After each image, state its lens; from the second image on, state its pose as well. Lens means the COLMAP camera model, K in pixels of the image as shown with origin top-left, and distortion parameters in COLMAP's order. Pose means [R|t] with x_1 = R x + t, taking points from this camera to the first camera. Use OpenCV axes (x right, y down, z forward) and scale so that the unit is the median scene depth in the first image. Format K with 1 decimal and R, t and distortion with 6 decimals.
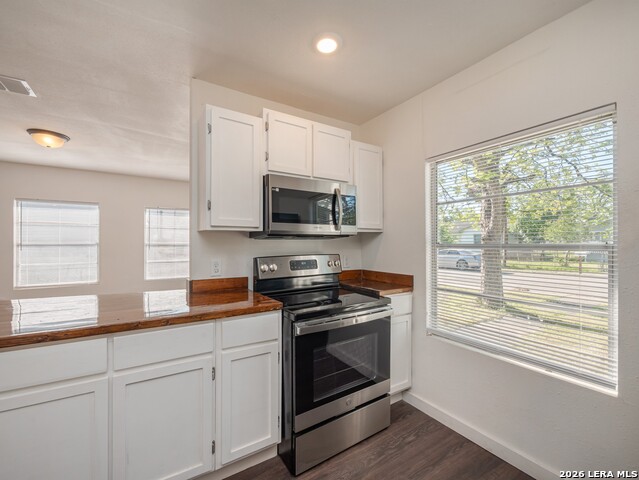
lens RADIAL K [[272.6, 0, 319.5], [0, 272.6, 240.0], [0, 0, 1]] dist [-0.002112, -0.000335]
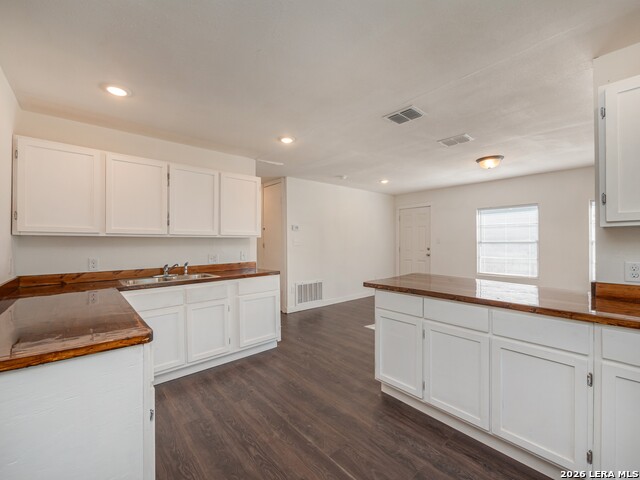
lens RADIAL K [[272.9, 0, 318.4], [0, 272.9, 242.3], [0, 0, 1]] dist [-0.000284, 0.000066]
pose [[0.153792, 0.003585, -0.988097, 0.183443], [0.013140, 0.999898, 0.005673, -0.001102], [0.988016, -0.013856, 0.153730, -0.032081]]
